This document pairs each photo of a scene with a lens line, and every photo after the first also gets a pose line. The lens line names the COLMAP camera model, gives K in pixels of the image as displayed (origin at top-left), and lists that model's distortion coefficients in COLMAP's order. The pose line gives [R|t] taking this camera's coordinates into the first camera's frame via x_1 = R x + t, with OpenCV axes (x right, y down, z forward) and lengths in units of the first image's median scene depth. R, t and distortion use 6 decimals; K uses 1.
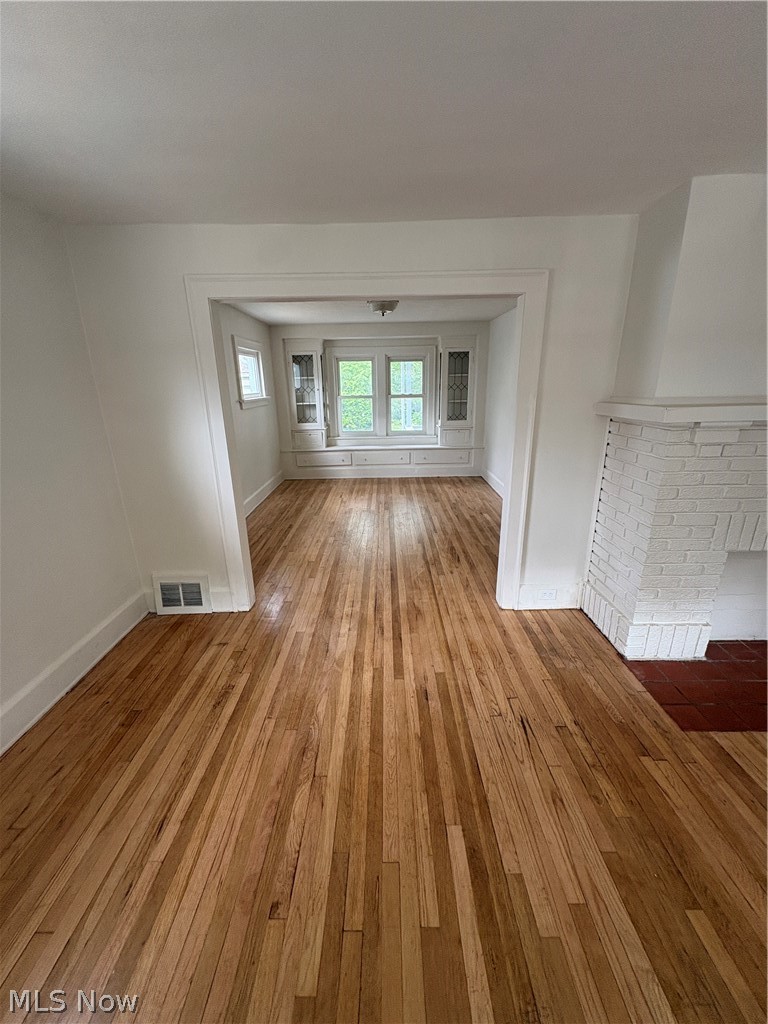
lens RADIAL K [[411.9, 0, 380.9], [0, 411.9, 512.7], [0, 0, 1]] dist [0.011271, 0.000428]
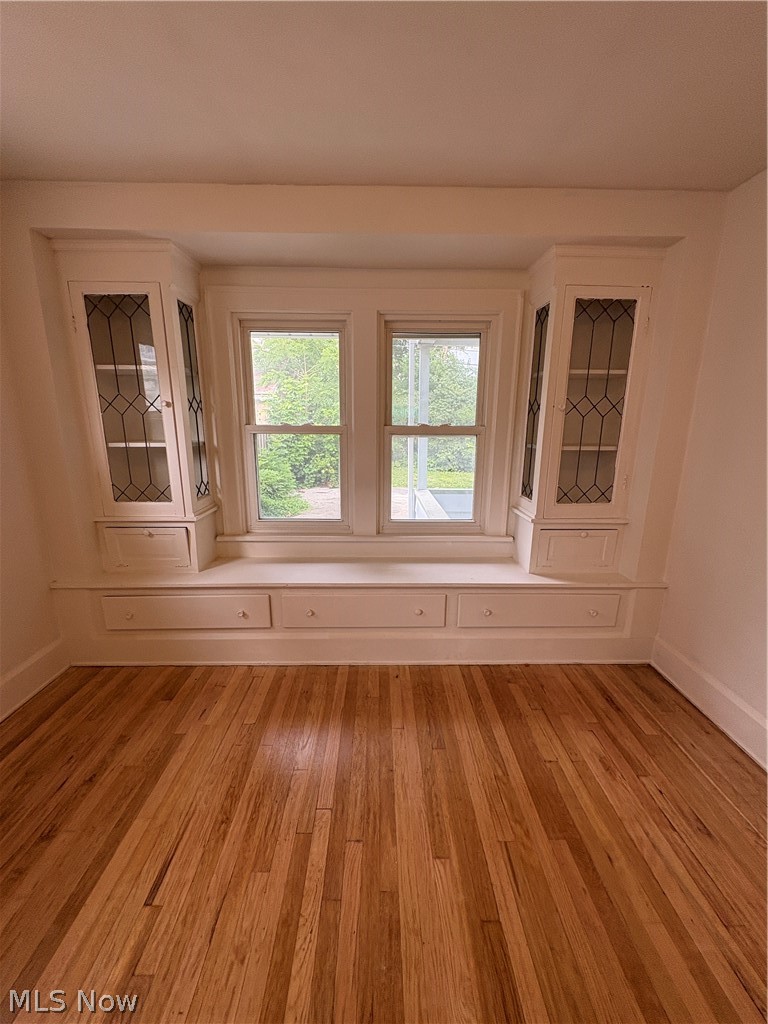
lens RADIAL K [[411.9, 0, 386.5], [0, 411.9, 513.1], [0, 0, 1]] dist [0.011271, 0.000428]
pose [[0.999358, 0.018951, 0.030394, 0.010368], [-0.016427, 0.996558, -0.081253, -0.184021], [-0.031829, 0.080701, 0.996230, 0.658737]]
